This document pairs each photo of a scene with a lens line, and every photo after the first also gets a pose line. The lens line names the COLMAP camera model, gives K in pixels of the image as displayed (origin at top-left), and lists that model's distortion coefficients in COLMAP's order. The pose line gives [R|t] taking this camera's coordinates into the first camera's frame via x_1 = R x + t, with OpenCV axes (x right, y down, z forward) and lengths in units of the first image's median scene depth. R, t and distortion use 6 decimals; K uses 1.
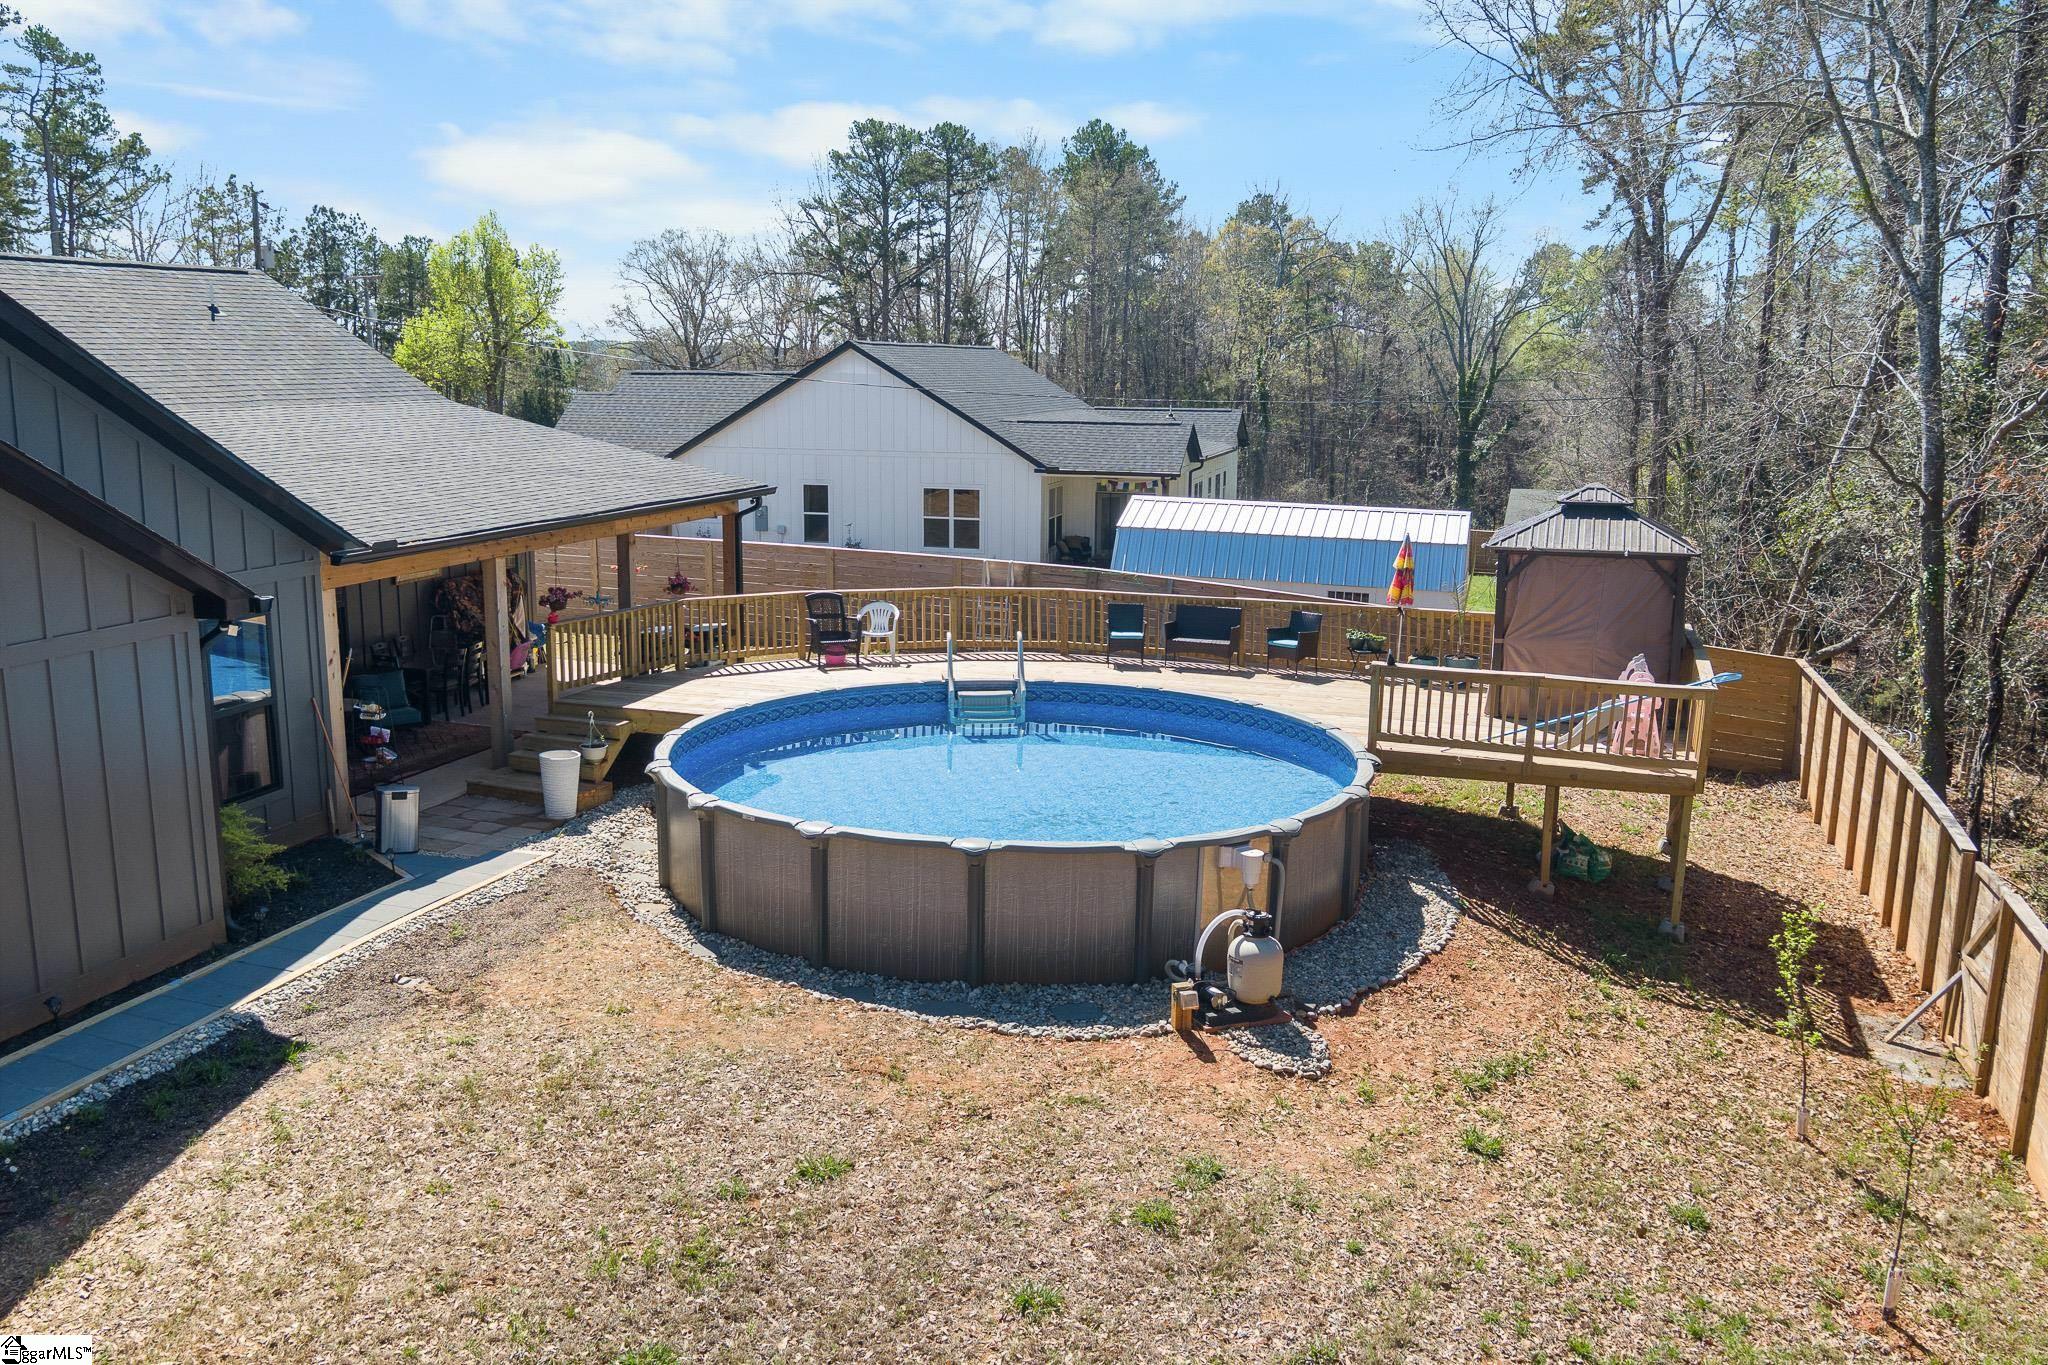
lens RADIAL K [[1646.8, 0, 1034.5], [0, 1646.8, 684.7], [0, 0, 1]] dist [-0.087353, 0.038424]
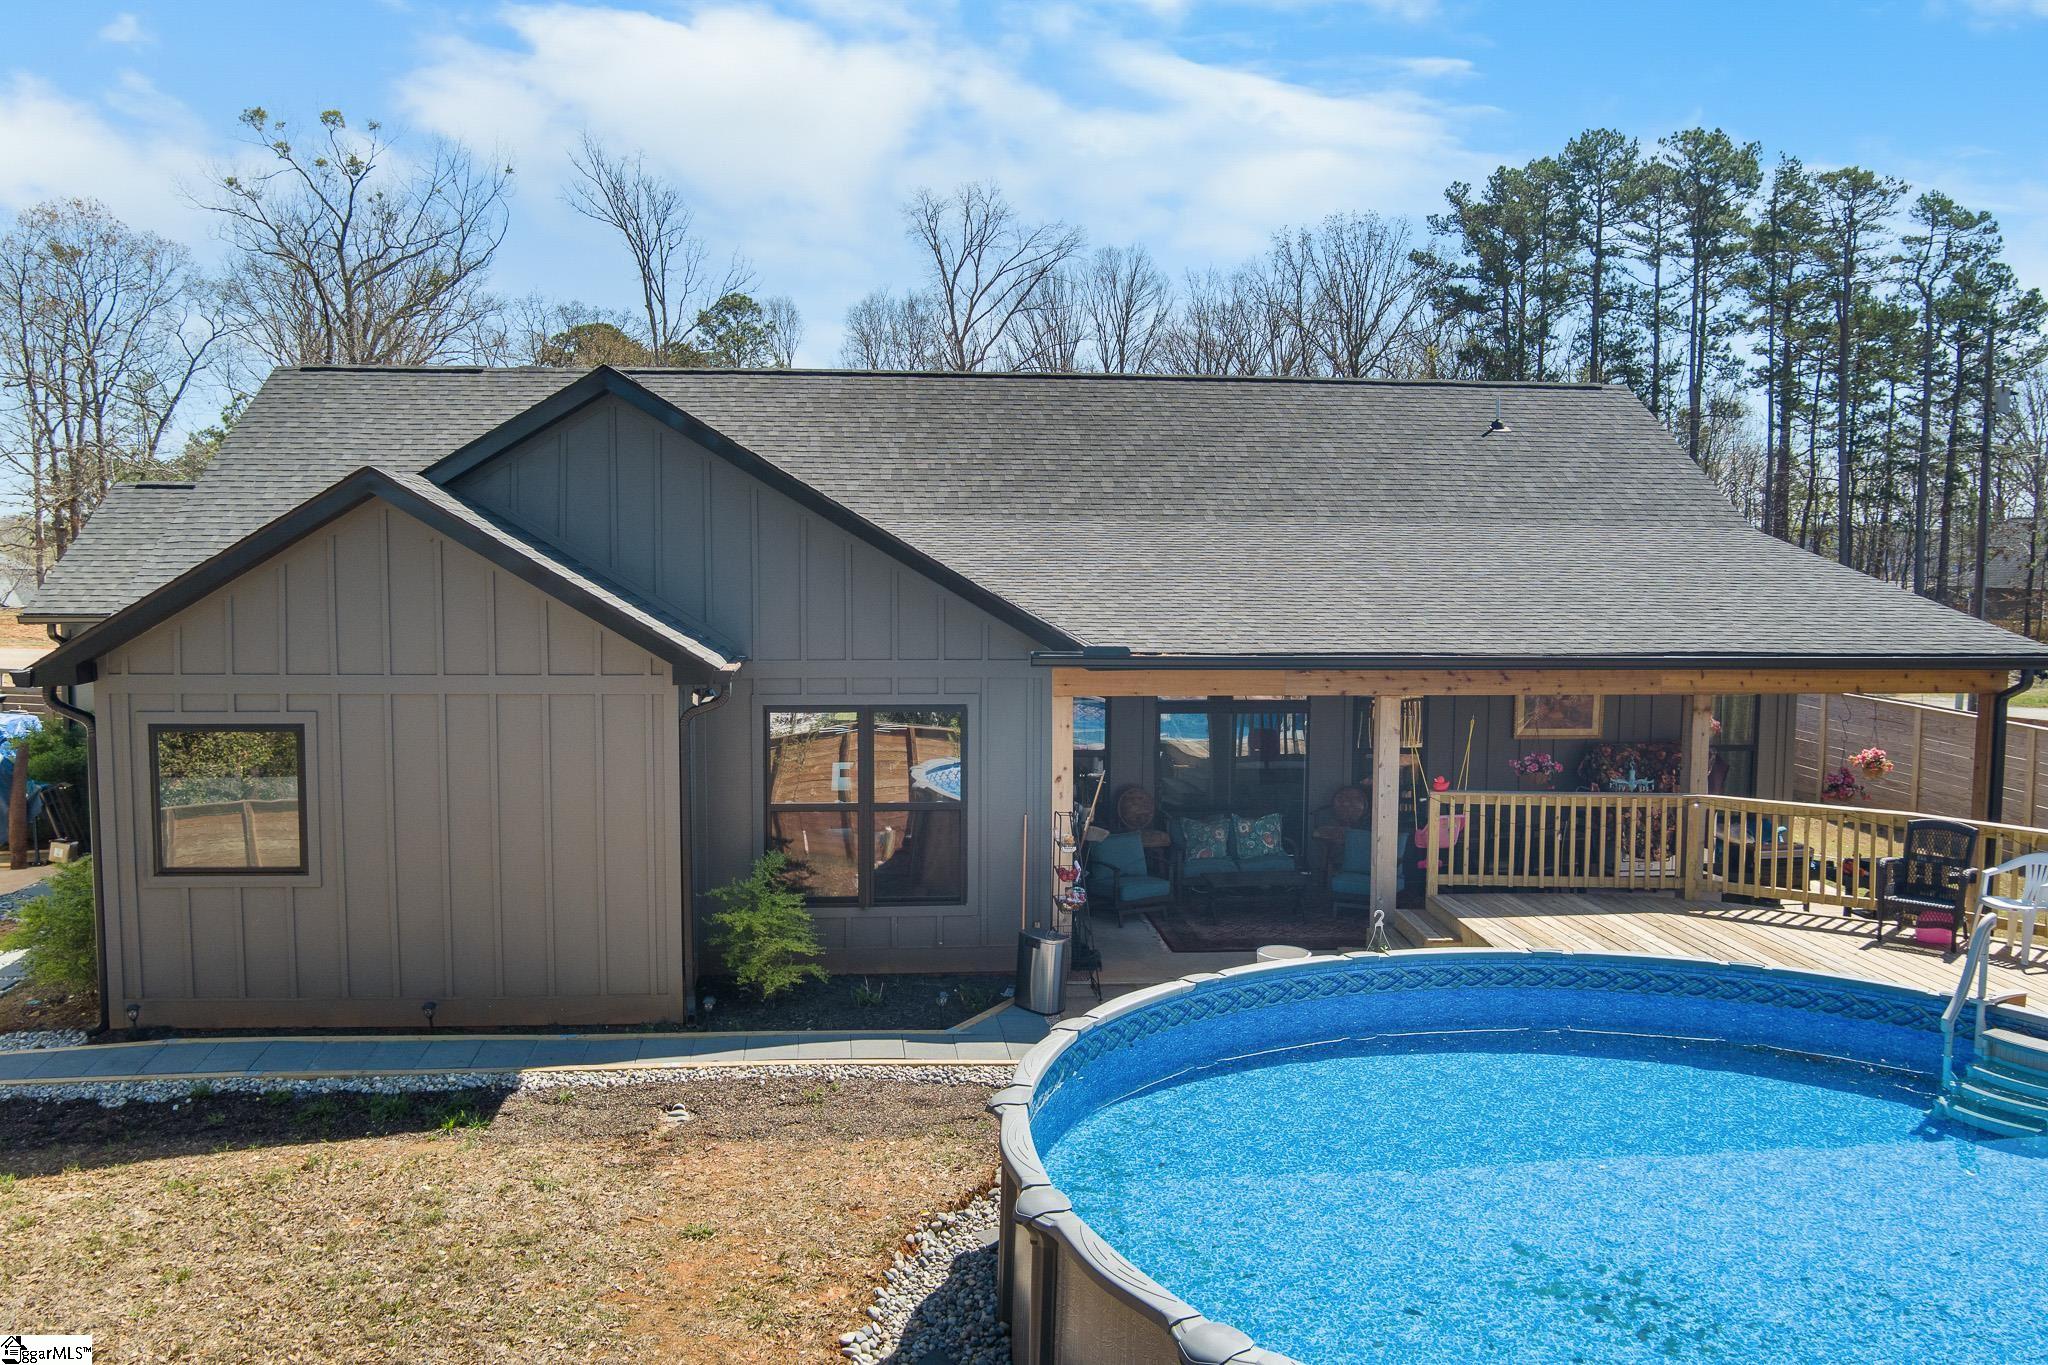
lens RADIAL K [[1646.8, 0, 1024.4], [0, 1646.8, 682.5], [0, 0, 1]] dist [-0.087353, 0.038424]
pose [[0.378500, 0.064516, -0.923350, 0.419118], [-0.174717, 0.984615, -0.002824, -0.066579], [0.908962, 0.162394, 0.383948, 0.699460]]
